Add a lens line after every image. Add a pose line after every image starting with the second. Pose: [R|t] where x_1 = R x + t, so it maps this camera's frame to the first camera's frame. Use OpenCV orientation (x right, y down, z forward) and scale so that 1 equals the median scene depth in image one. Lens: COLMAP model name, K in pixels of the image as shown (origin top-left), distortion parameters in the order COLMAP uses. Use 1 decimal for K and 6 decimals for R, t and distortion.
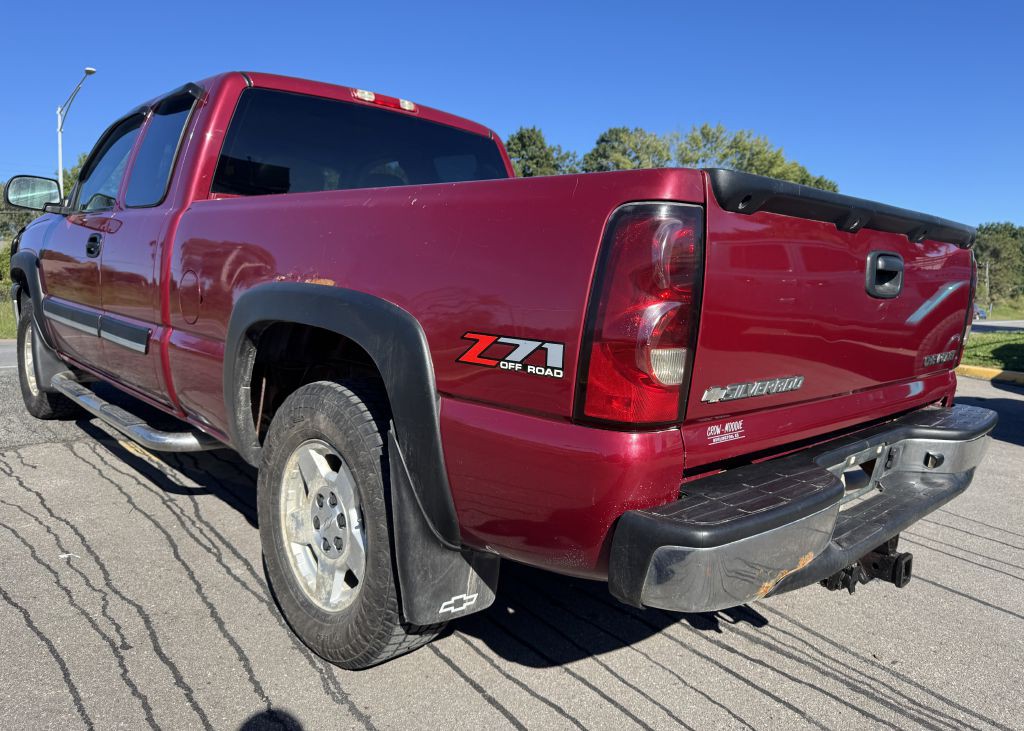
lens RADIAL K [[716.5, 0, 512.0], [0, 716.5, 365.5], [0, 0, 1]] dist [0.060050, -0.077043]
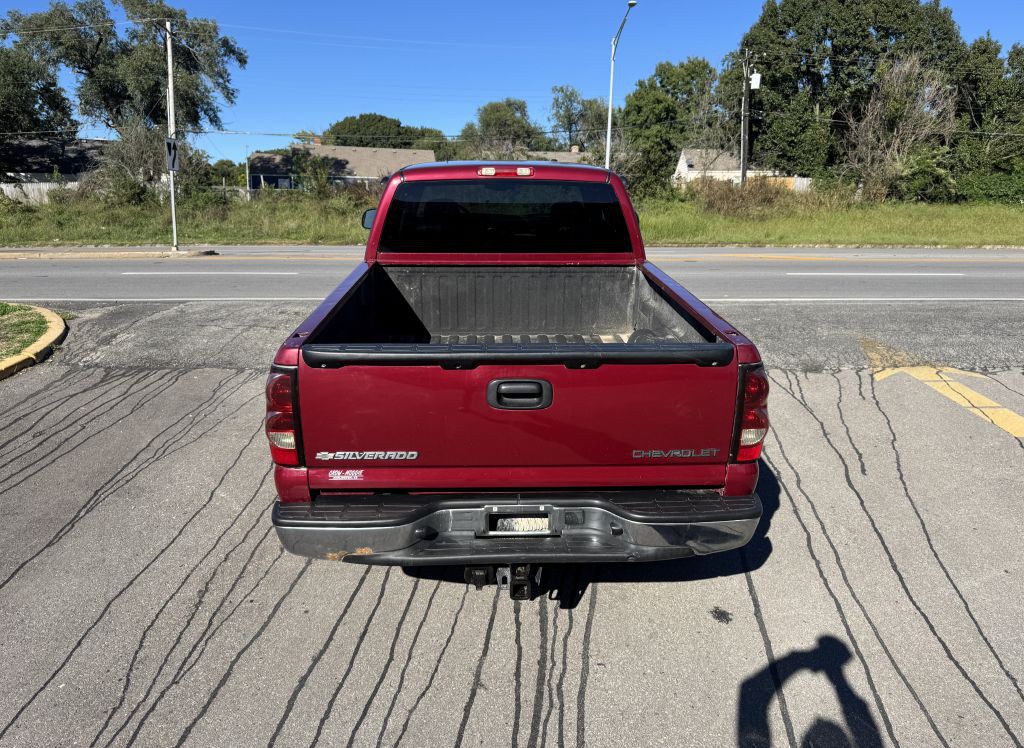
lens RADIAL K [[734.4, 0, 515.4], [0, 734.4, 349.5], [0, 0, 1]] dist [0.008452, -0.007642]
pose [[0.747421, 0.138932, -0.649661, 1.243307], [-0.061190, 0.988129, 0.140916, -0.359587], [0.661527, -0.065570, 0.747049, -0.091372]]
